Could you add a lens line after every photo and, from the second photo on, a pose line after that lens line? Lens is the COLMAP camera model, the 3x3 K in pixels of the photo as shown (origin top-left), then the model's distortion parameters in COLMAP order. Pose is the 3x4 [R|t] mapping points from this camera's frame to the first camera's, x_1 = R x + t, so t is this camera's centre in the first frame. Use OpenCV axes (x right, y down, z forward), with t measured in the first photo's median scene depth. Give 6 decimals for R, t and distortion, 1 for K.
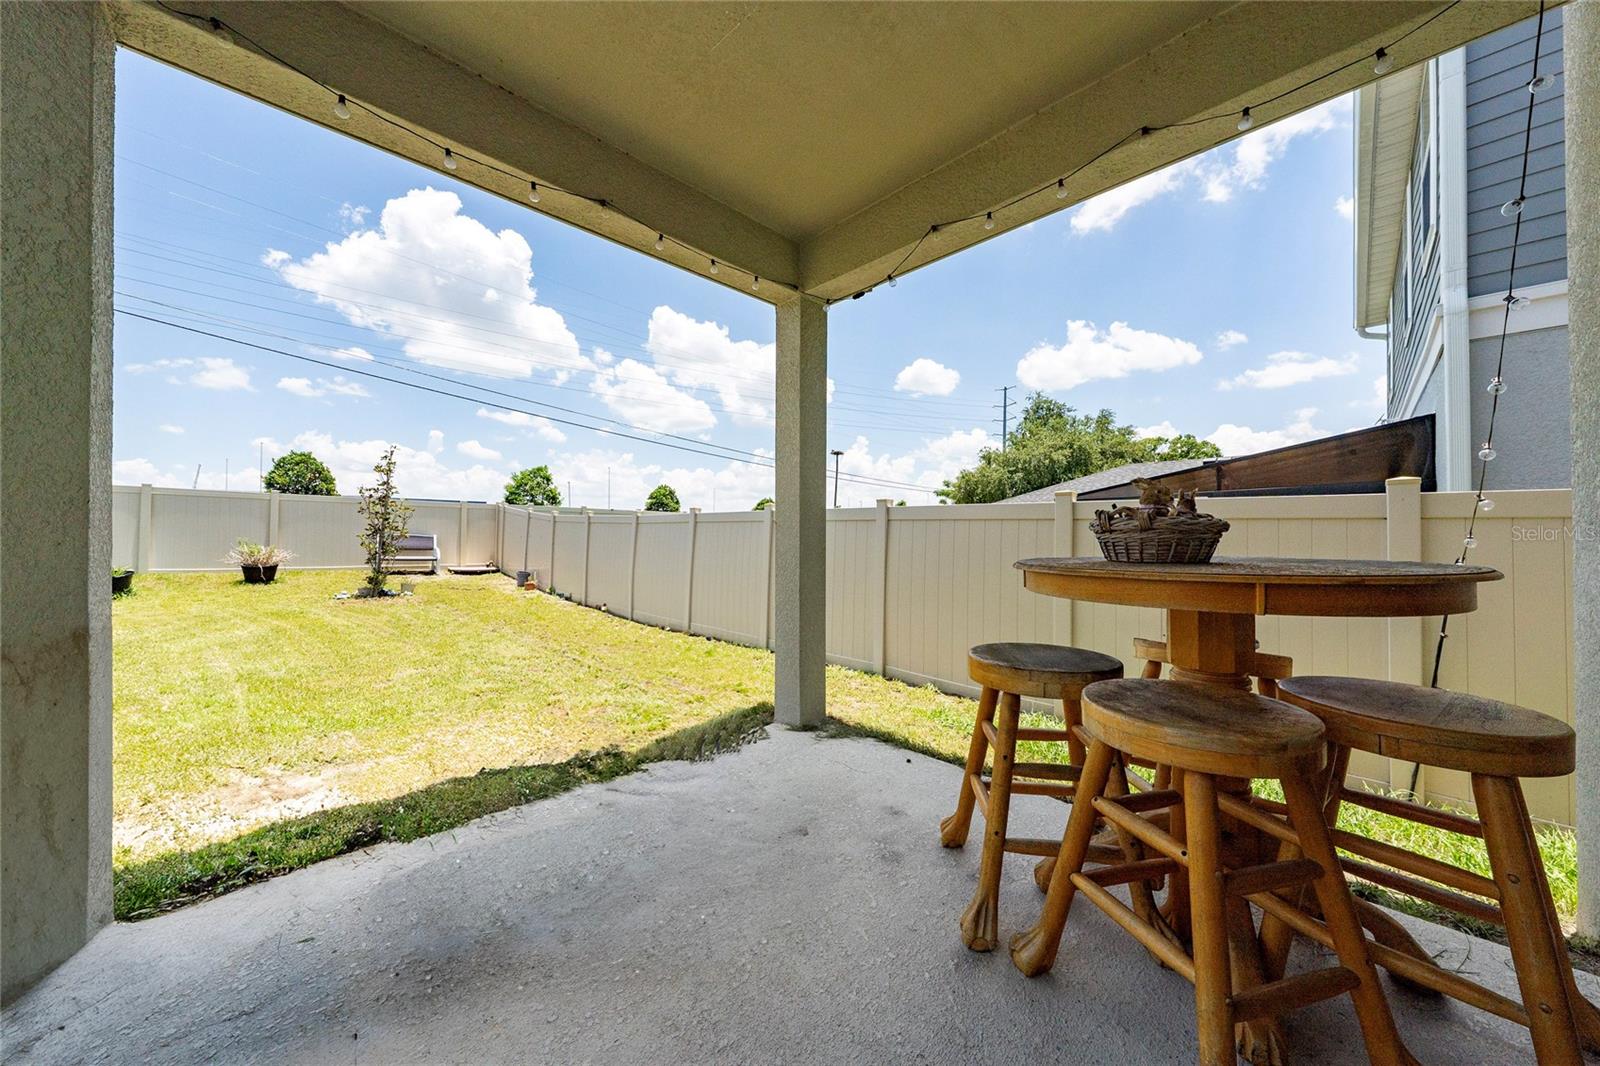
lens RADIAL K [[547.6, 0, 800.0], [0, 547.6, 533.0], [0, 0, 1]] dist [0.000119, 0.000039]
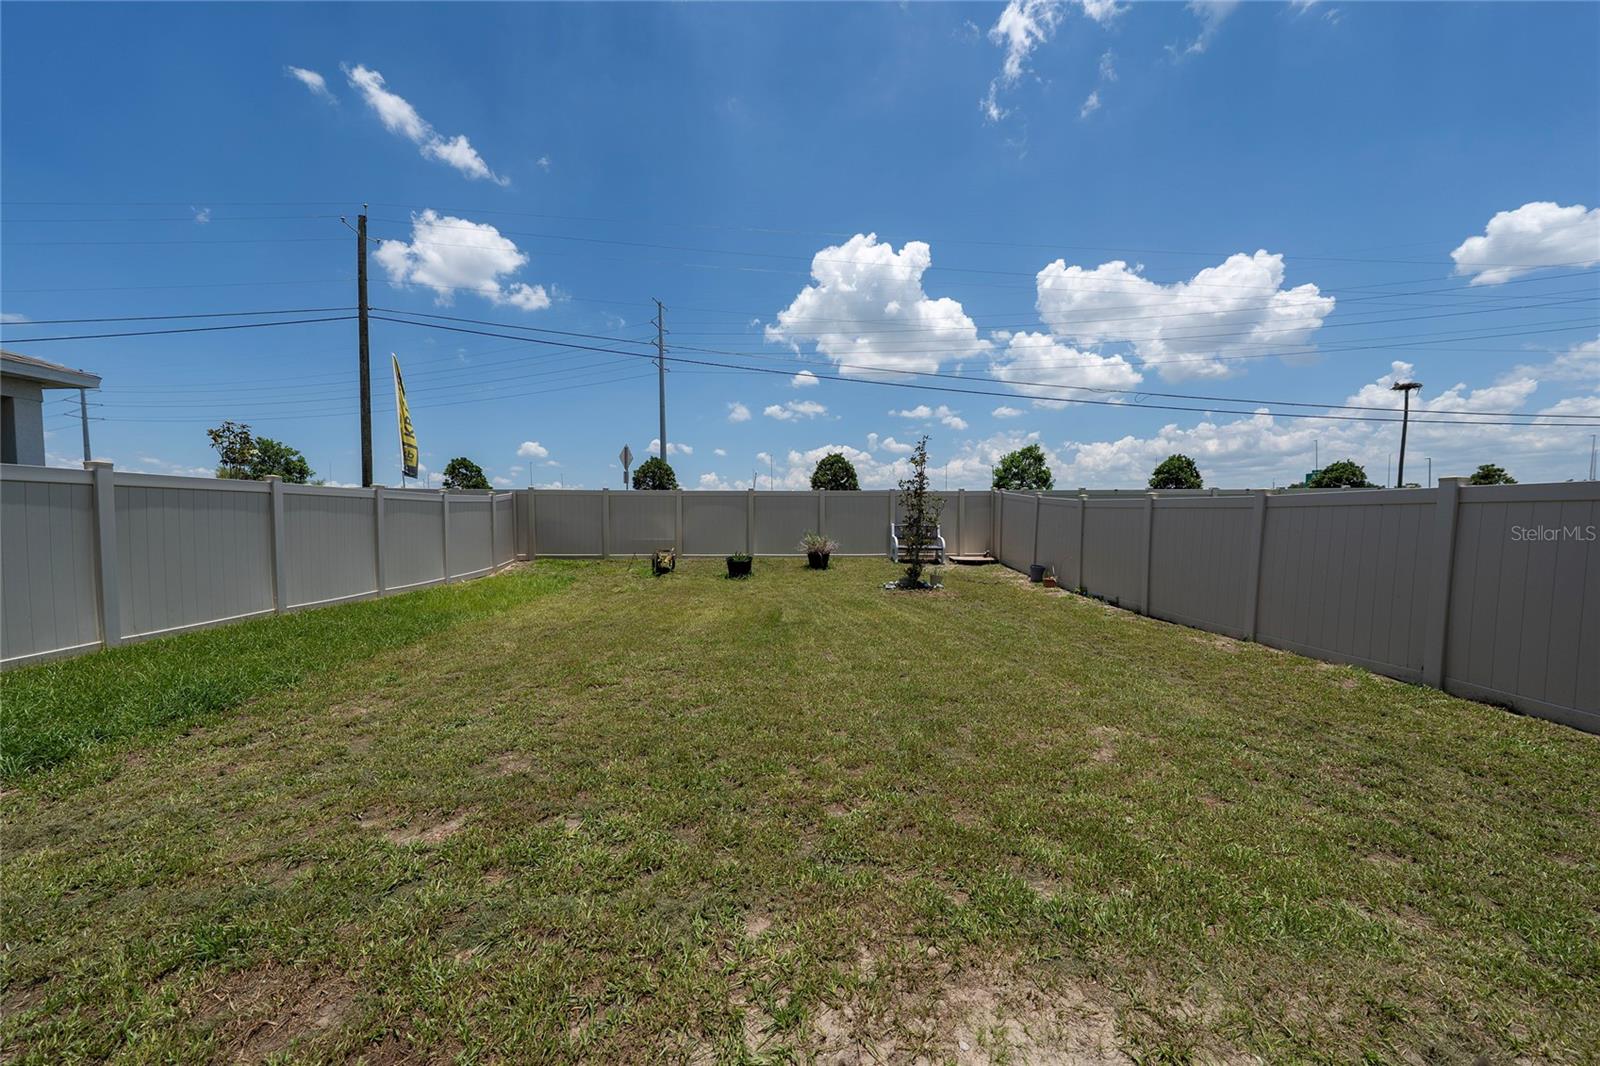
lens RADIAL K [[544.2, 0, 786.6], [0, 544.2, 535.3], [0, 0, 1]] dist [-0.000230, -0.000040]
pose [[0.749135, 0.003291, -0.662410, -0.228914], [0.020795, 0.999378, 0.028483, -0.011229], [0.662091, -0.035113, 0.748600, 0.076255]]
